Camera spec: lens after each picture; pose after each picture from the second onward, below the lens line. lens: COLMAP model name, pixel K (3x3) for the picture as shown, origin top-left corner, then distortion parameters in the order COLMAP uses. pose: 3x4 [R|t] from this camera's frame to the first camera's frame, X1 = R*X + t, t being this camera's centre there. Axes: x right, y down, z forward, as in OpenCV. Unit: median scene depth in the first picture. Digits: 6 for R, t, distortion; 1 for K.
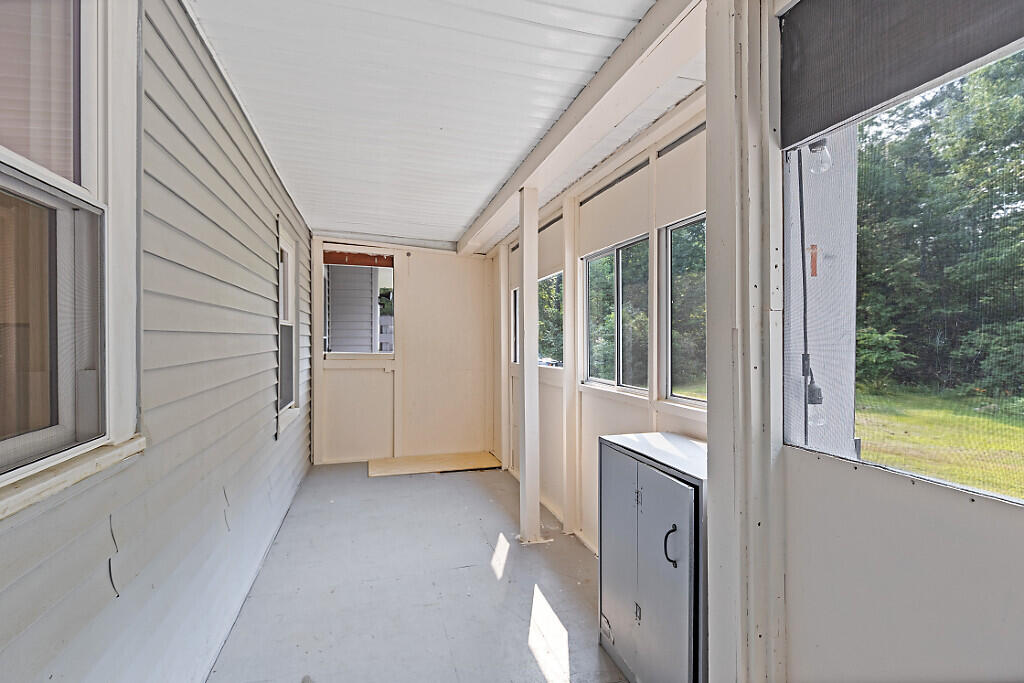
lens RADIAL K [[466.9, 0, 510.0], [0, 466.9, 338.0], [0, 0, 1]] dist [0.011498, -0.000699]
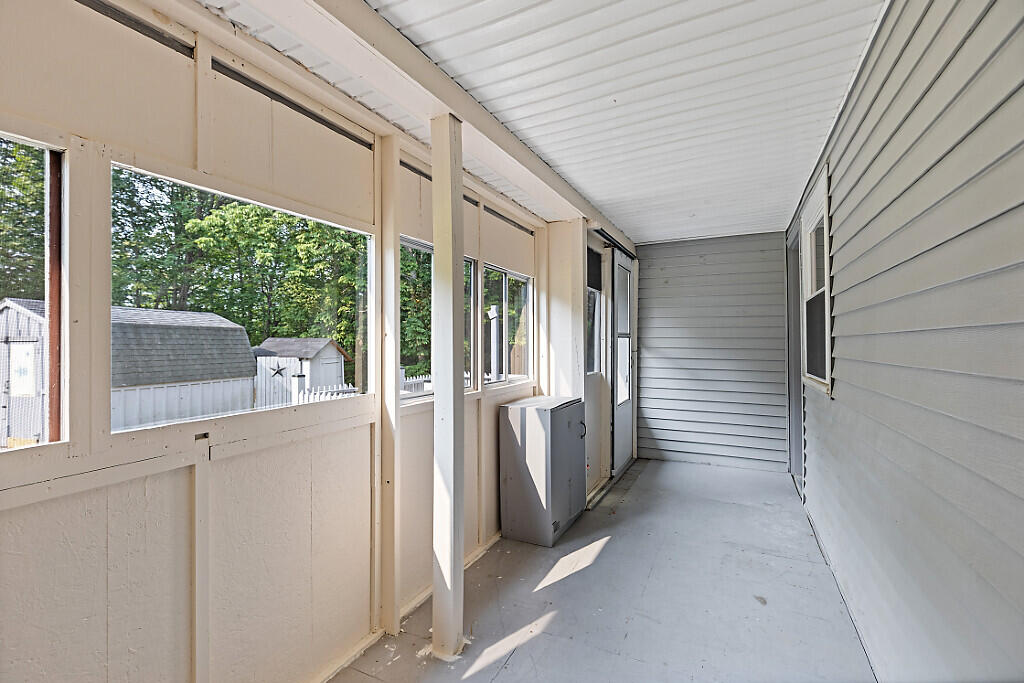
lens RADIAL K [[466.9, 0, 510.3], [0, 466.9, 343.4], [0, 0, 1]] dist [0.011498, -0.000699]
pose [[-0.748211, 0.010439, 0.663378, -0.617807], [0.008872, 0.999944, -0.005729, 0.010574], [-0.663401, 0.001599, -0.748262, 1.908584]]
